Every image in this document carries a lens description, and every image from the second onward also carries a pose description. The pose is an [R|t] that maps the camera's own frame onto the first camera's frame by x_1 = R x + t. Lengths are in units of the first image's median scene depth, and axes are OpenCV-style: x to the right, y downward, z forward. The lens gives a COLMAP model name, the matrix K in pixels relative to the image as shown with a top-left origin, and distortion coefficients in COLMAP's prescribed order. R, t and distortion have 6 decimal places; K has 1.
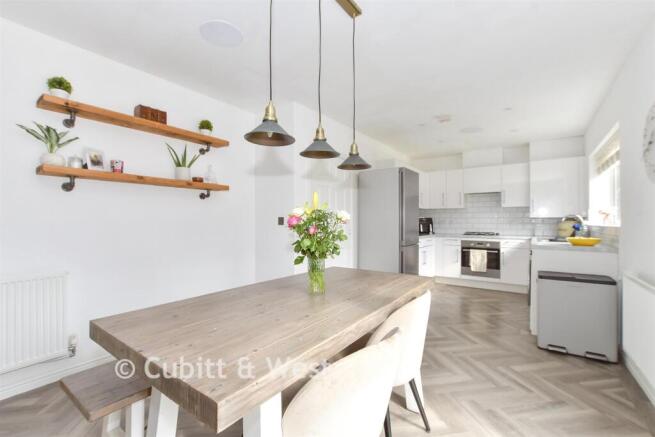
lens RADIAL K [[290.7, 0, 327.5], [0, 290.7, 215.1], [0, 0, 1]] dist [-0.018910, 0.000285]
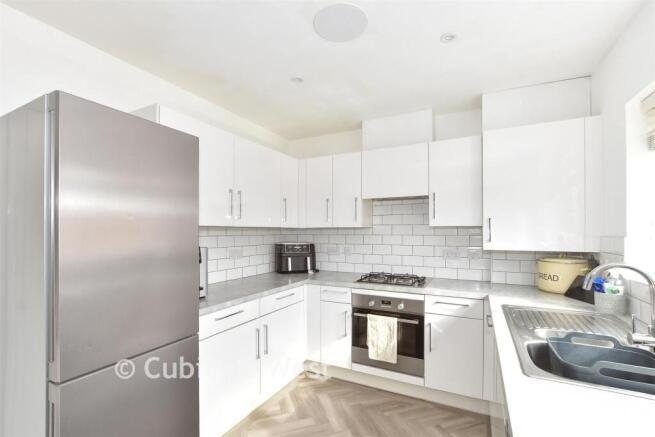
lens RADIAL K [[290.7, 0, 325.3], [0, 290.7, 230.9], [0, 0, 1]] dist [-0.018910, 0.000285]
pose [[0.989373, -0.005510, 0.145293, 0.350641], [0.002262, 0.999744, 0.022511, -0.031107], [-0.145380, -0.021943, 0.989133, 0.528734]]
